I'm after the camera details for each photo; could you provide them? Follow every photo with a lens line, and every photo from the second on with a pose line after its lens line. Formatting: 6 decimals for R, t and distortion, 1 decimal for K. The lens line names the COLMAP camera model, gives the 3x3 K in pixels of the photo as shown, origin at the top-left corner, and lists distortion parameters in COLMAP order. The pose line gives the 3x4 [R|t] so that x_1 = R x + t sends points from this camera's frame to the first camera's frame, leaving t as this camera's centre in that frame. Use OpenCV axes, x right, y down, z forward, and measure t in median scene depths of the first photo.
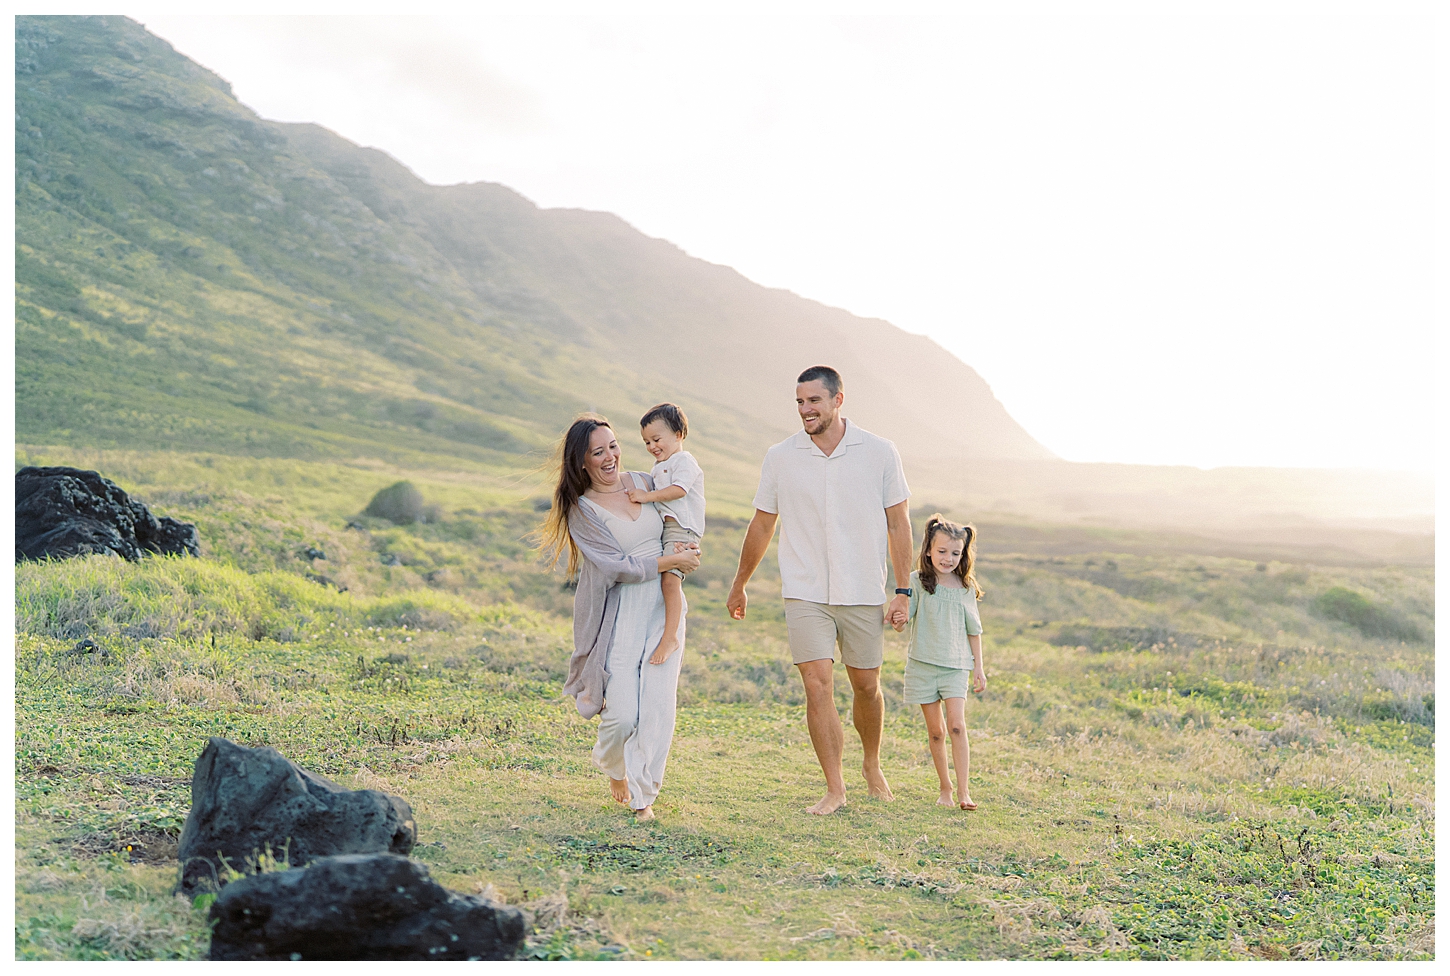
lens RADIAL K [[2108.8, 0, 725.0], [0, 2108.8, 488.0], [0, 0, 1]] dist [0.005789, 0.102885]
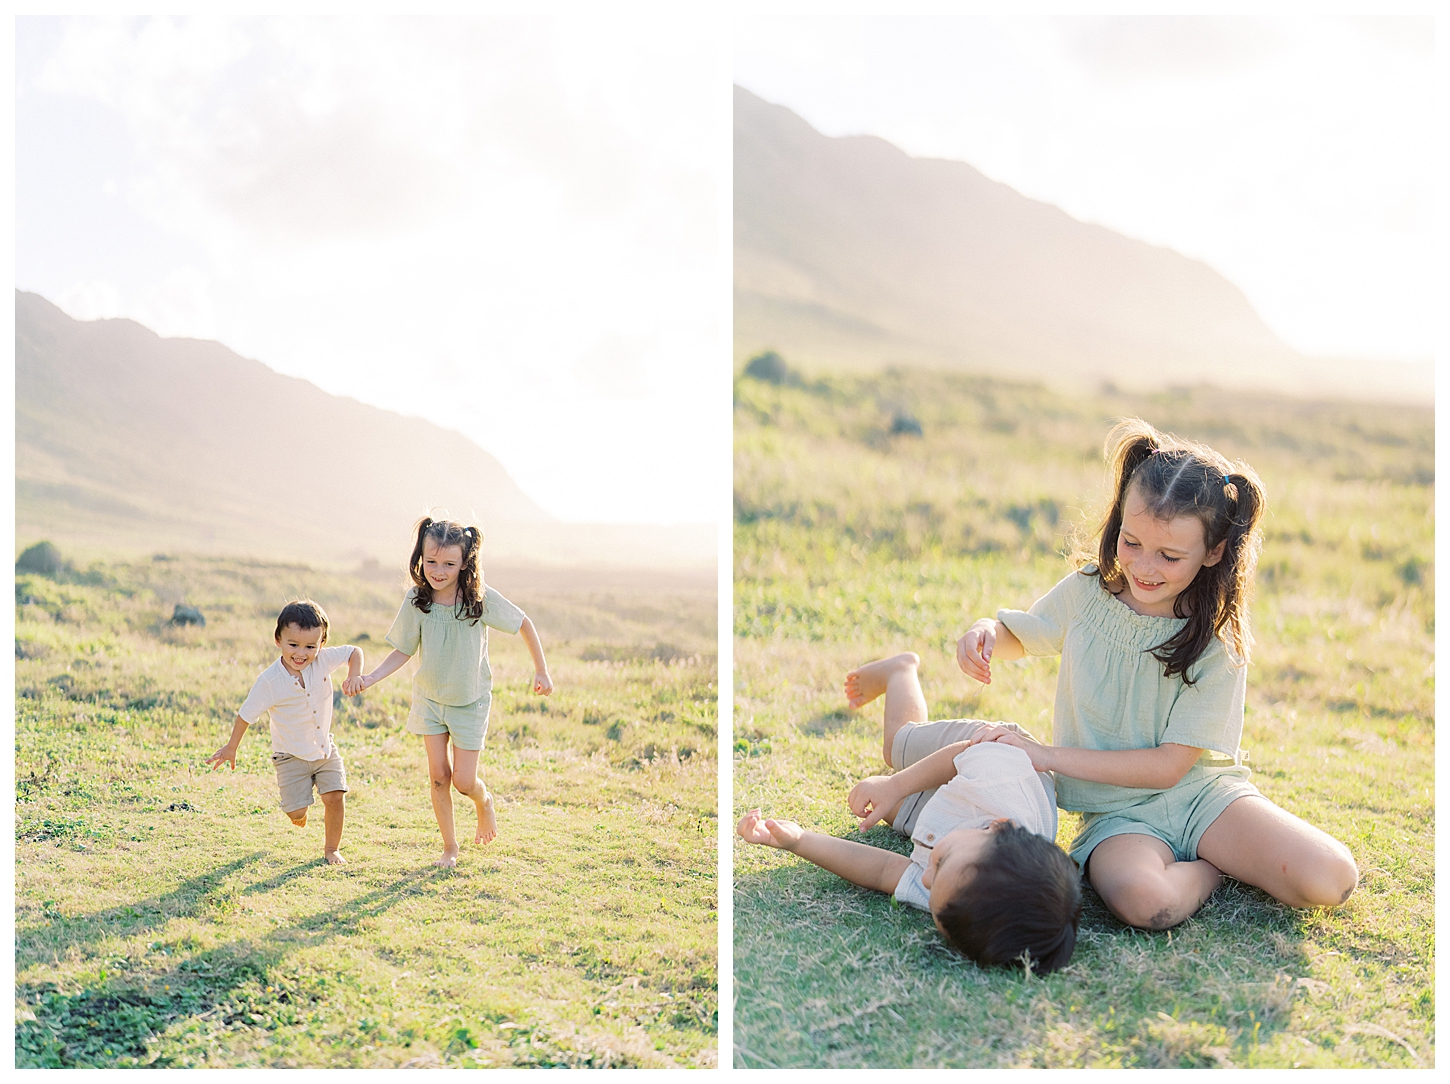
lens RADIAL K [[2092.5, 0, 725.0], [0, 2092.5, 542.0], [0, 0, 1]] dist [0.003808, 0.417743]
pose [[0.979972, -0.009023, 0.198932, -0.002705], [0.006121, 0.999866, 0.015195, -0.020448], [-0.199043, -0.013673, 0.979895, -0.349922]]
